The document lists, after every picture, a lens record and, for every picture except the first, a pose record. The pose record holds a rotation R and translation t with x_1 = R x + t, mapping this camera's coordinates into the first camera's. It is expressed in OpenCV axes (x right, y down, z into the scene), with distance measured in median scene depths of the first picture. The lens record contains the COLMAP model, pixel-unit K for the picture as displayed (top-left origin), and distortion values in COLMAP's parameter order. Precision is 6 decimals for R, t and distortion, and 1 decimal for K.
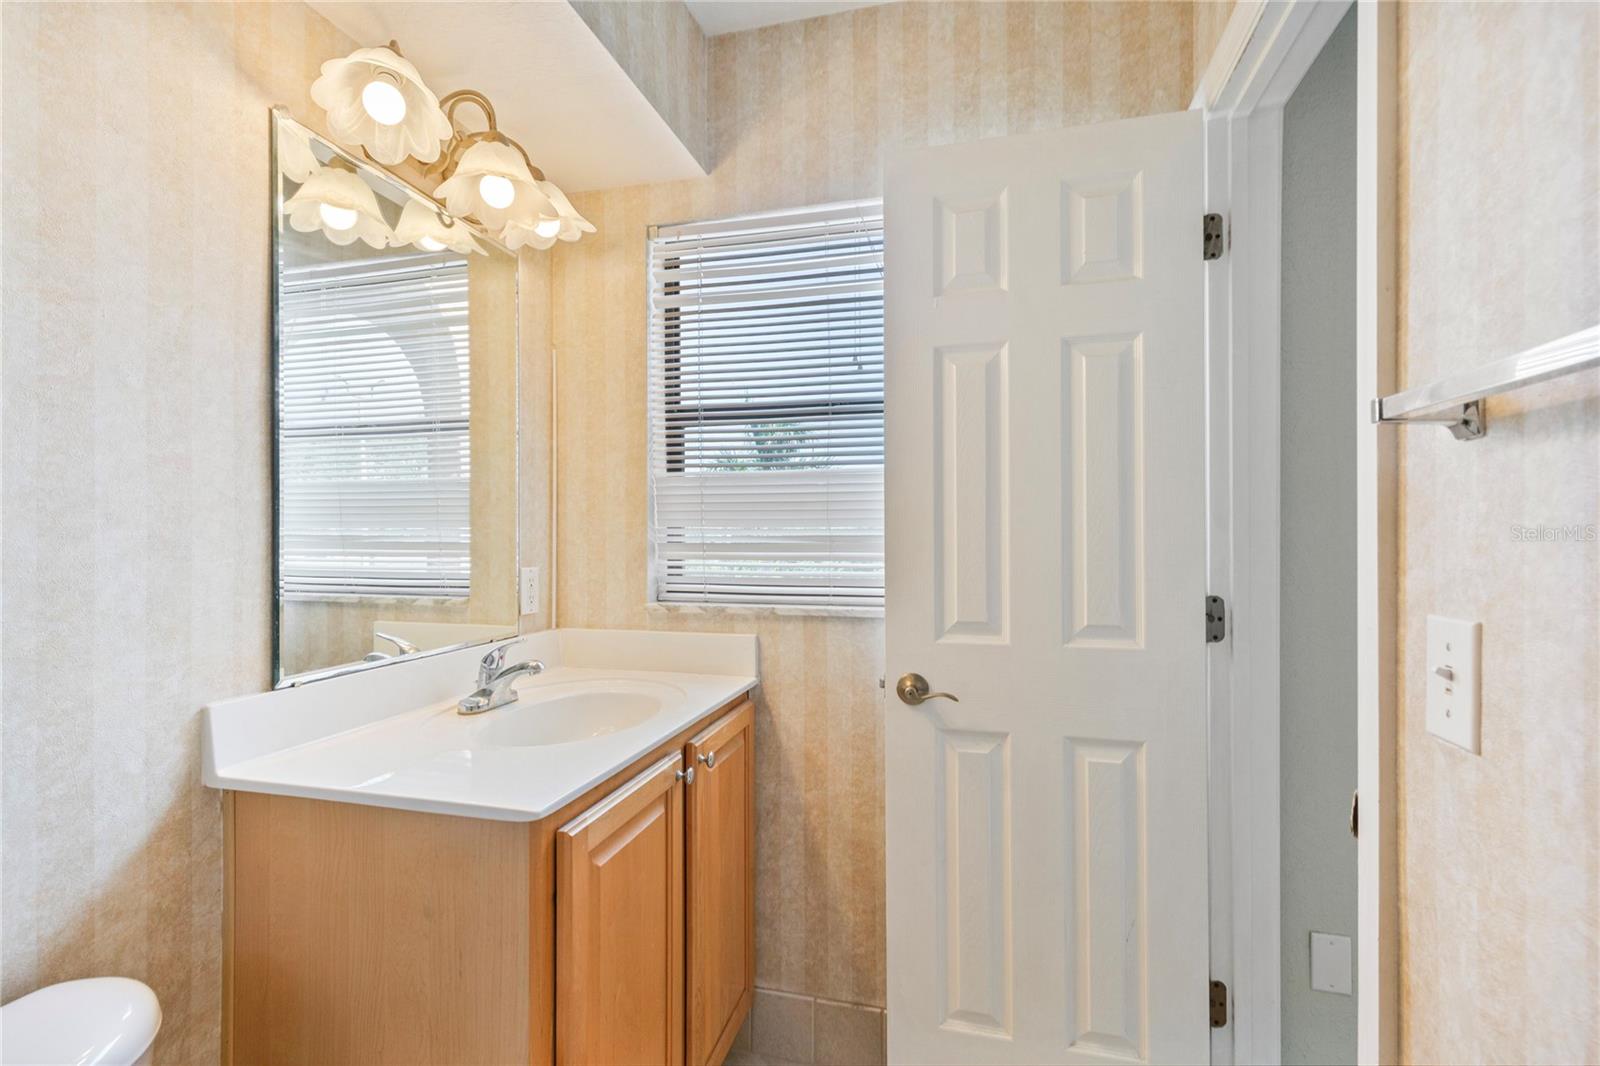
lens RADIAL K [[712.1, 0, 800.9], [0, 712.1, 531.5], [0, 0, 1]] dist [0.000371, -0.000297]
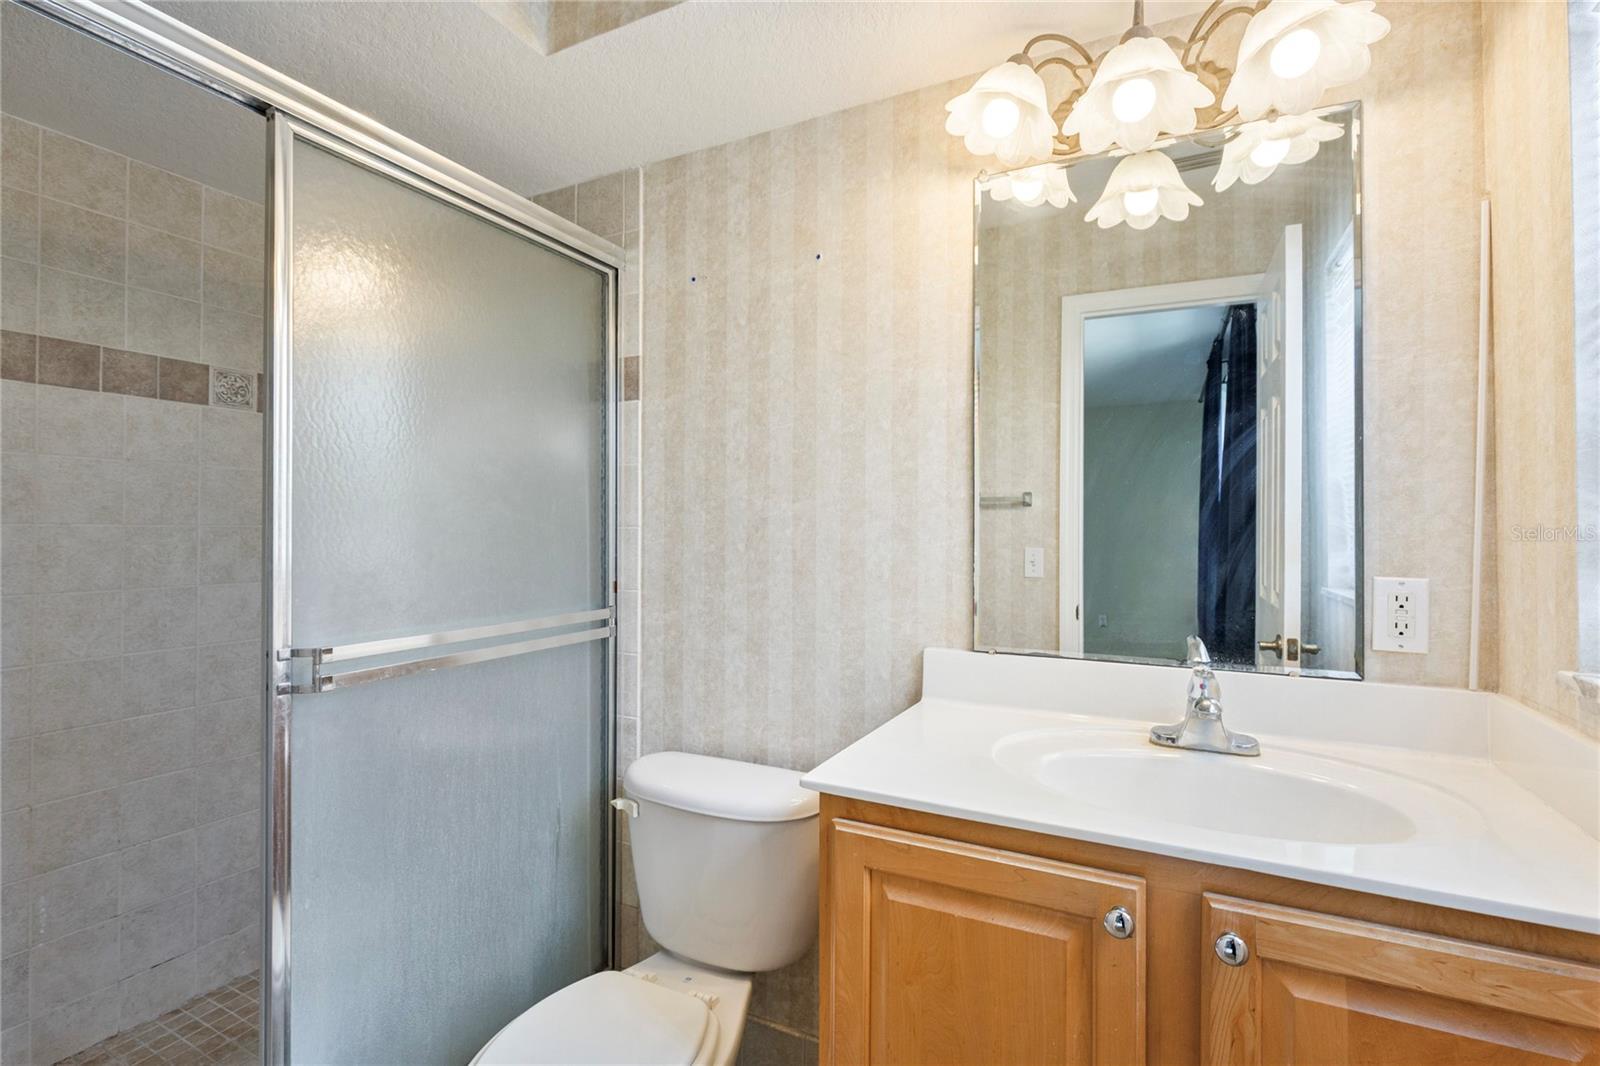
lens RADIAL K [[732.9, 0, 798.8], [0, 732.9, 538.1], [0, 0, 1]] dist [-0.000417, -0.000285]
pose [[-0.216344, 0.002450, -0.976314, 0.610323], [-0.002910, 0.999991, 0.003154, 0.027439], [0.976313, 0.003524, -0.216335, 1.074948]]
